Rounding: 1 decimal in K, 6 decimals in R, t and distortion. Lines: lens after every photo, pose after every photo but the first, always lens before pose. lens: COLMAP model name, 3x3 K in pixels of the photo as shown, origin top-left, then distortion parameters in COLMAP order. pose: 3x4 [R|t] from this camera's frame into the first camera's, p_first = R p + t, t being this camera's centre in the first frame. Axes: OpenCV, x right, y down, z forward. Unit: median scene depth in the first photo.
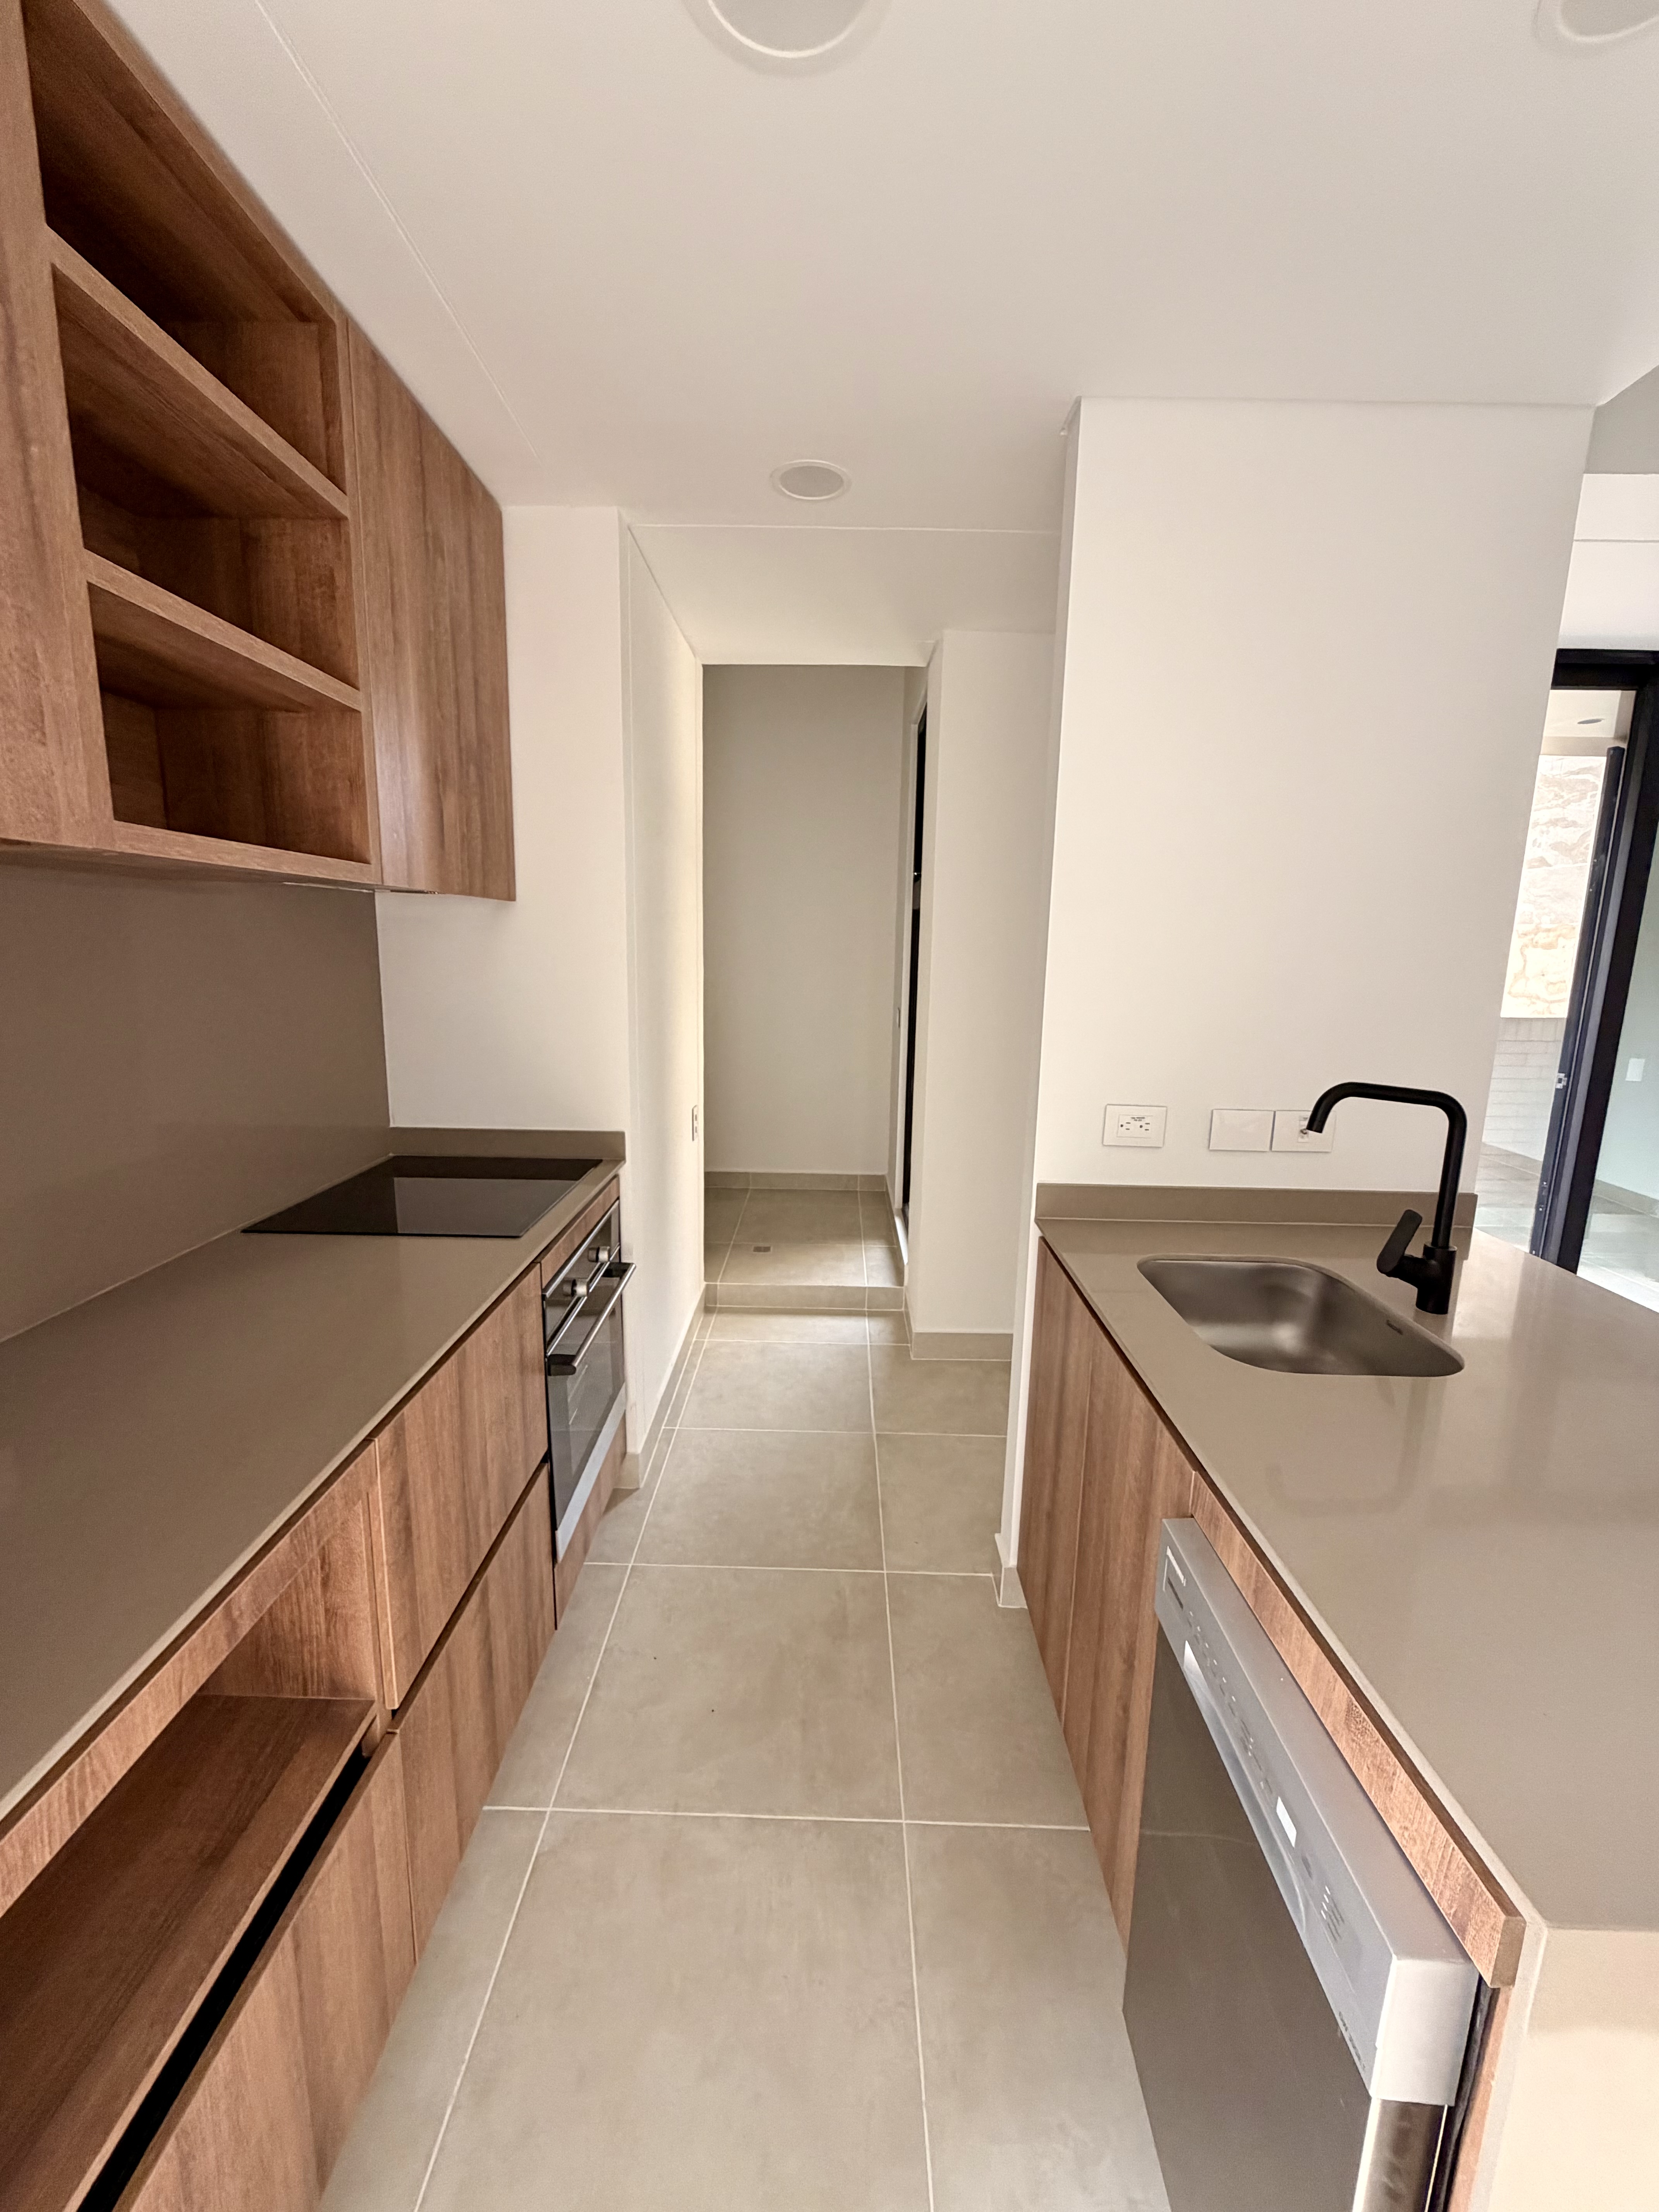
lens RADIAL K [[879.3, 0, 829.5], [0, 879.3, 1106.0], [0, 0, 1]] dist [-0.012276, -0.000047]
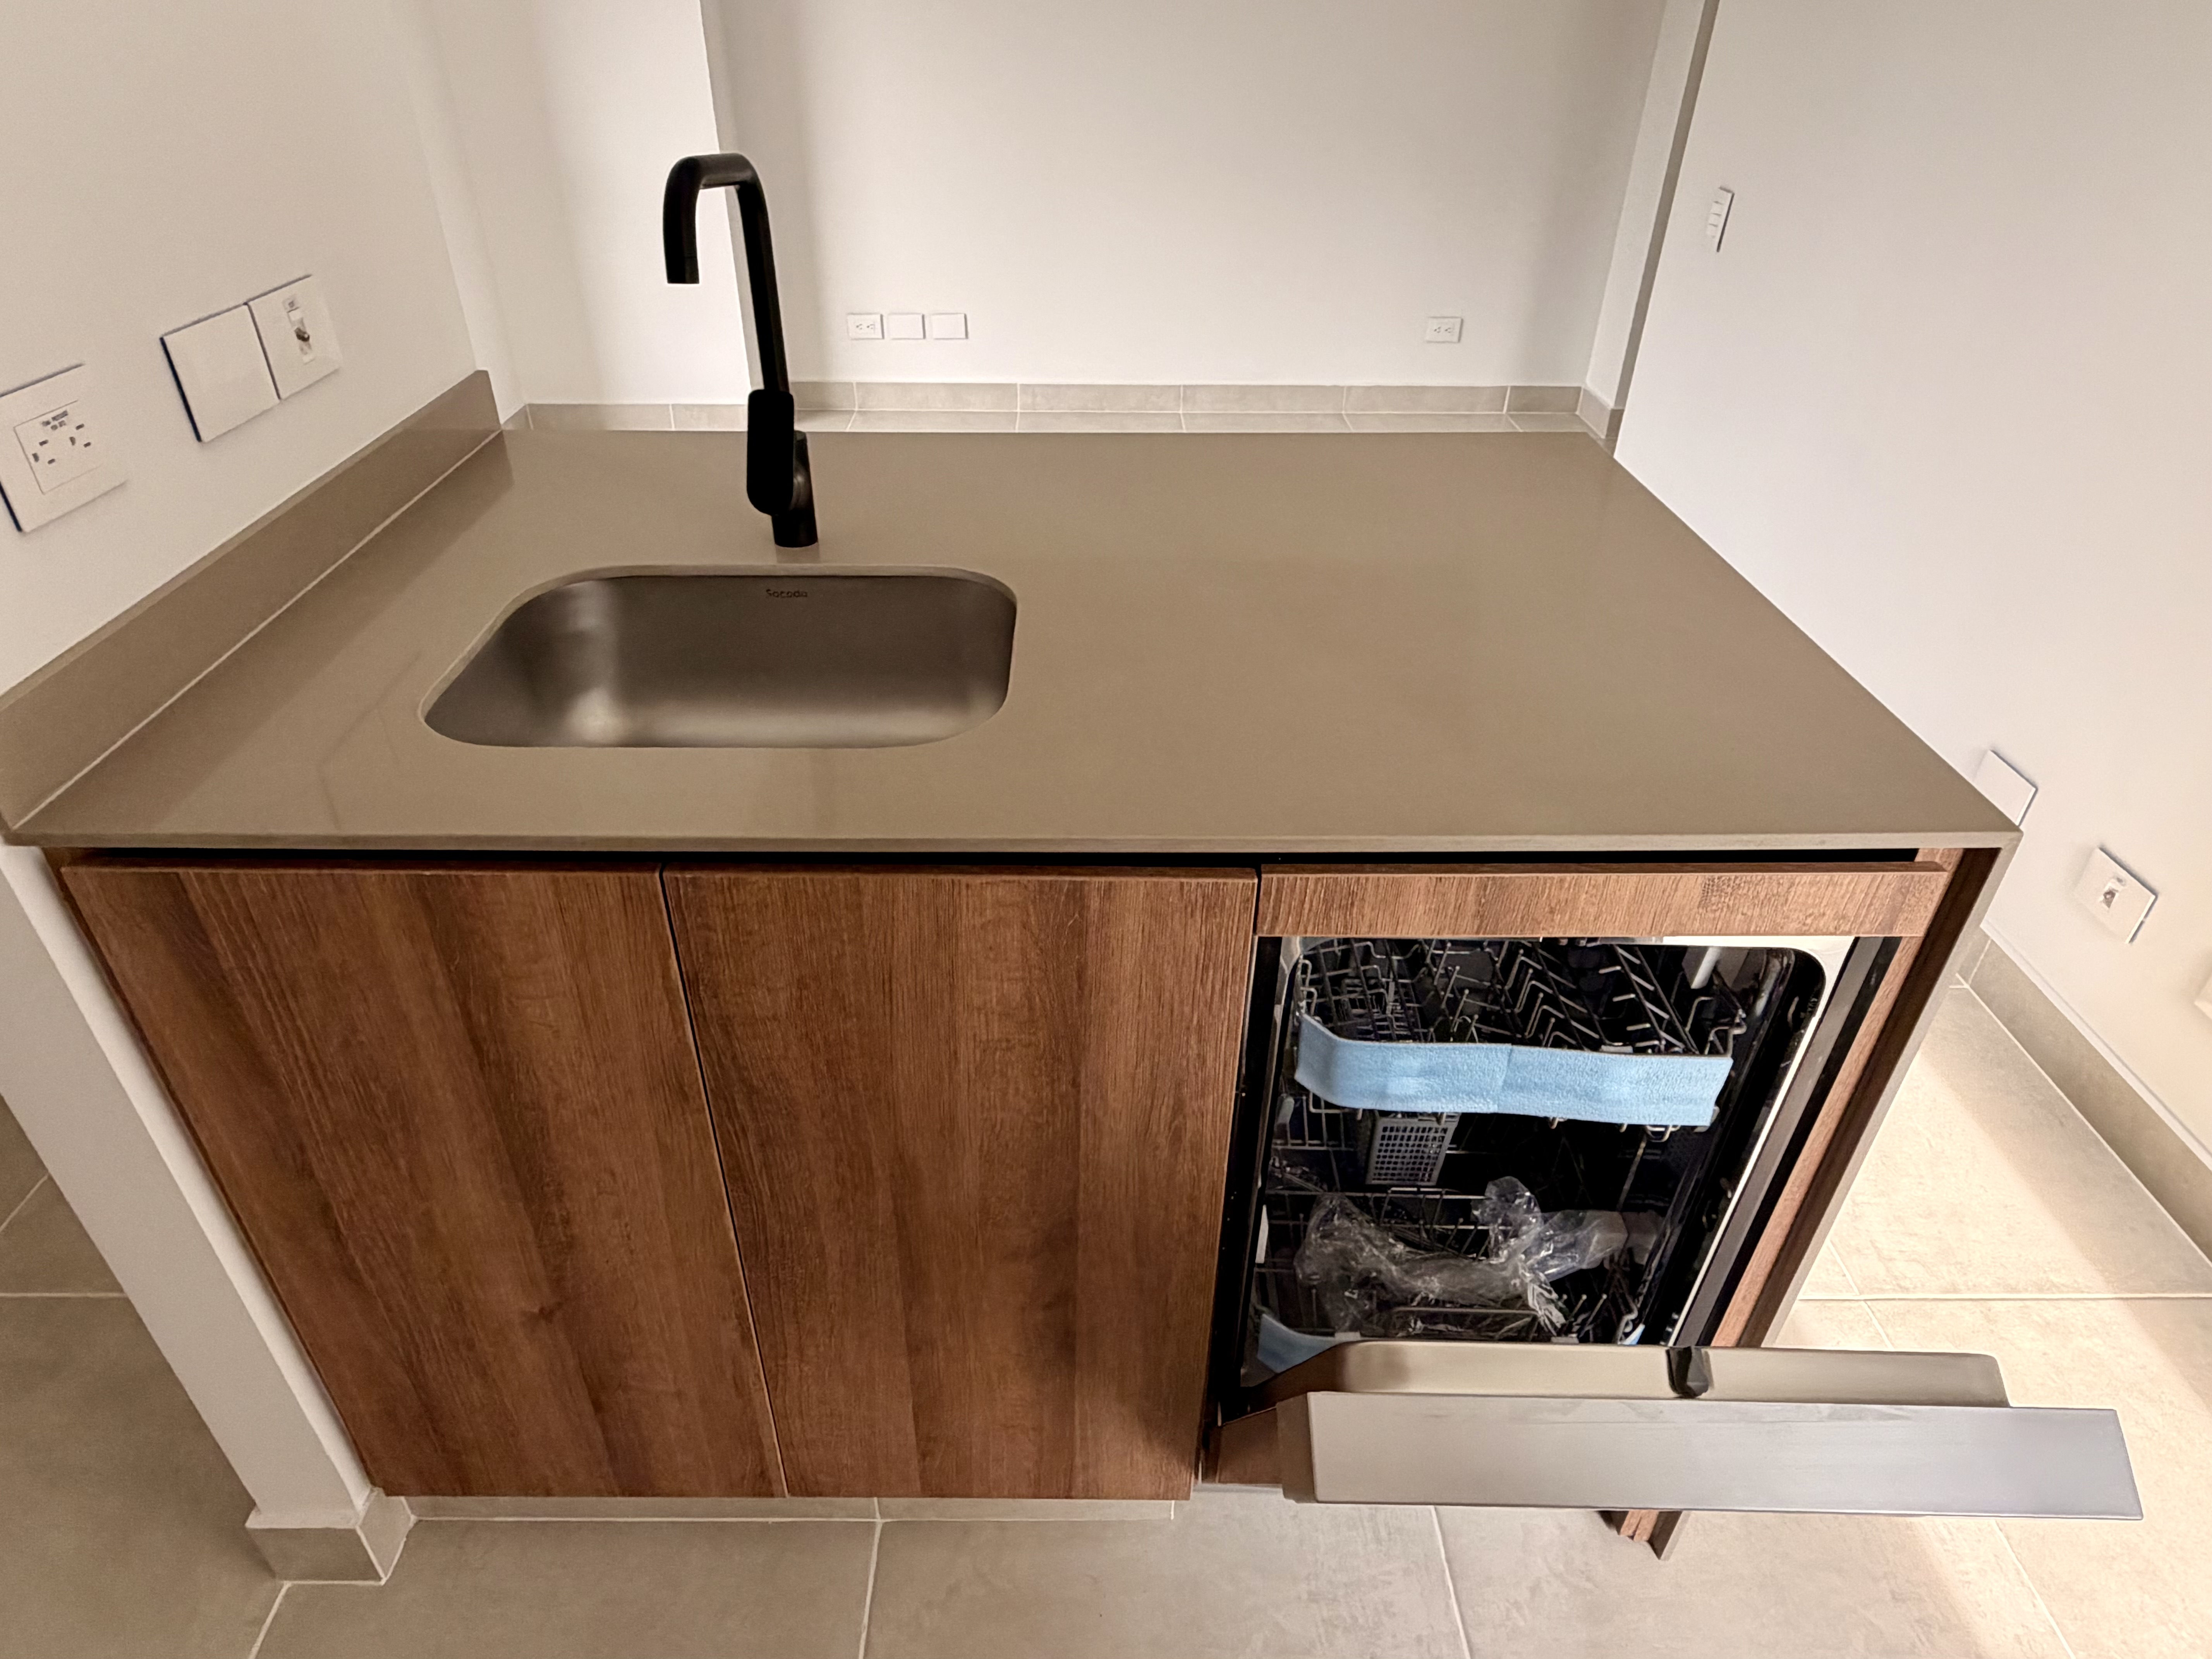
lens RADIAL K [[1312.1, 0, 1106.0], [0, 1312.1, 829.5], [0, 0, 1]] dist [0.000960, -0.001493]
pose [[-0.020063, -0.572374, 0.819747, -0.194443], [0.170086, 0.806007, 0.566943, -0.089419], [-0.985225, 0.150802, 0.081182, 0.664855]]
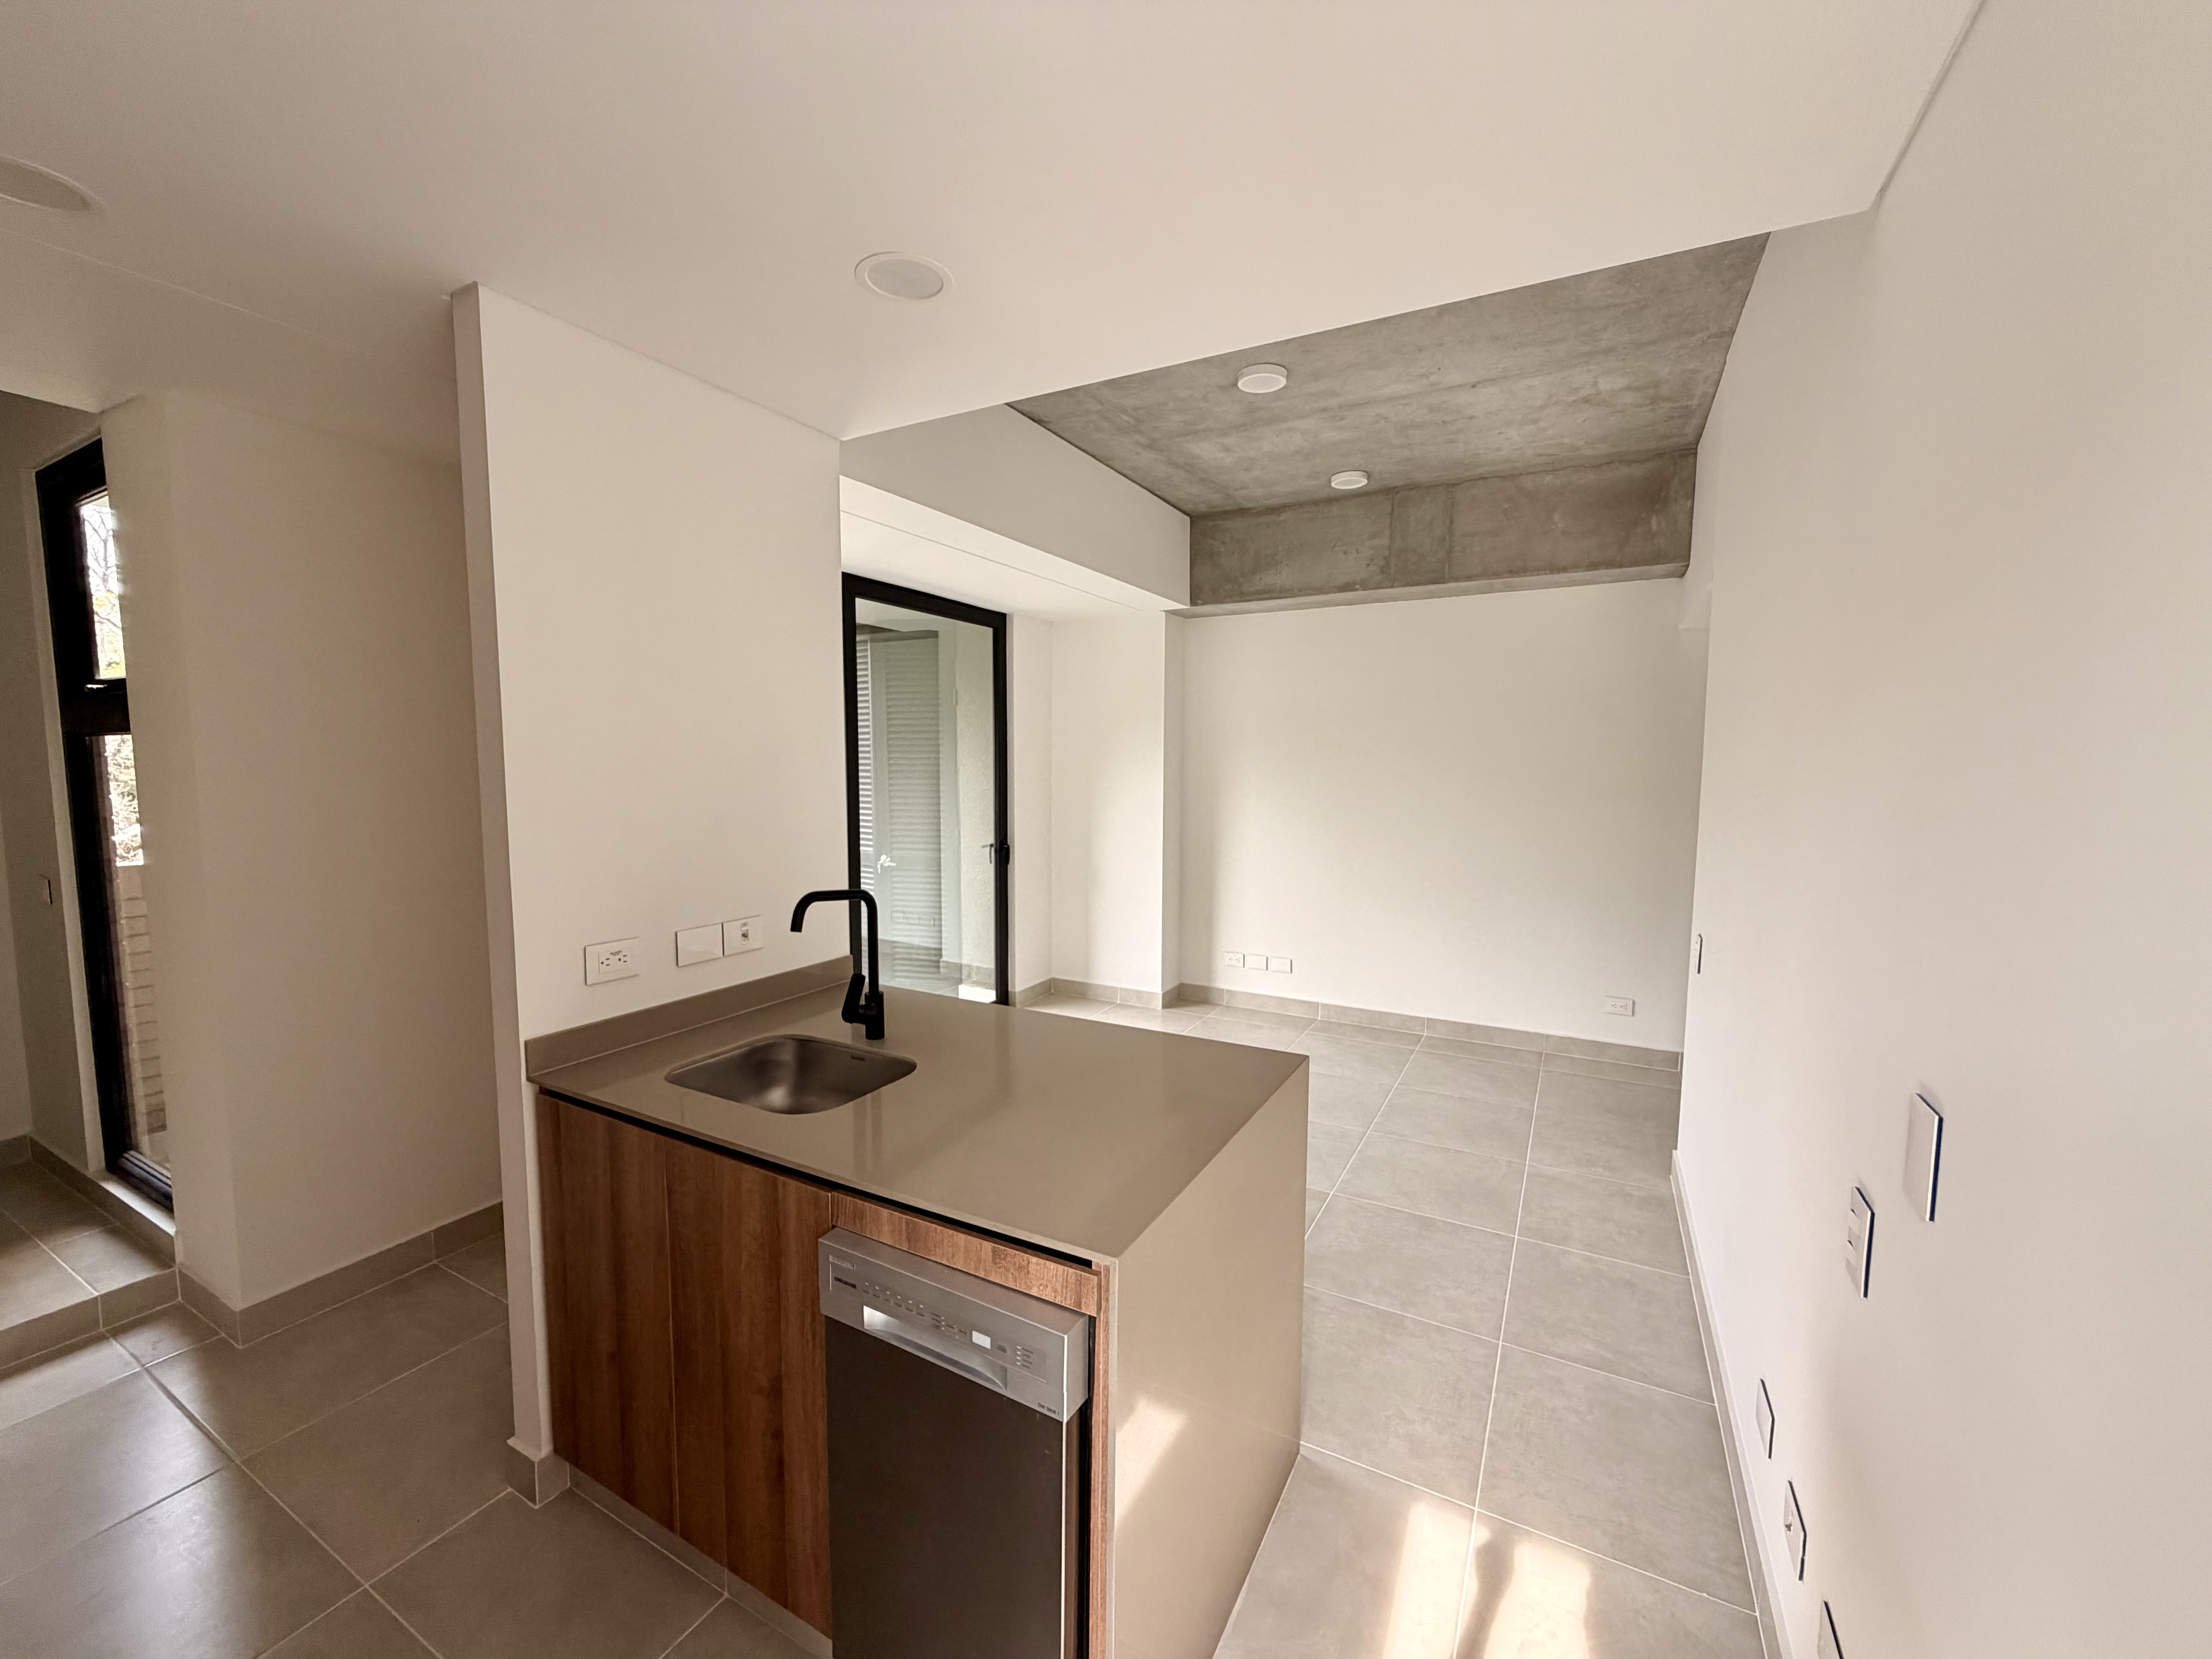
lens RADIAL K [[888.8, 0, 1106.0], [0, 888.8, 829.5], [0, 0, 1]] dist [0.003018, 0.000416]
pose [[0.471664, -0.094666, 0.876682, -0.356225], [0.164137, 0.986270, 0.018192, -0.064880], [-0.866367, 0.135315, 0.480726, -0.080305]]
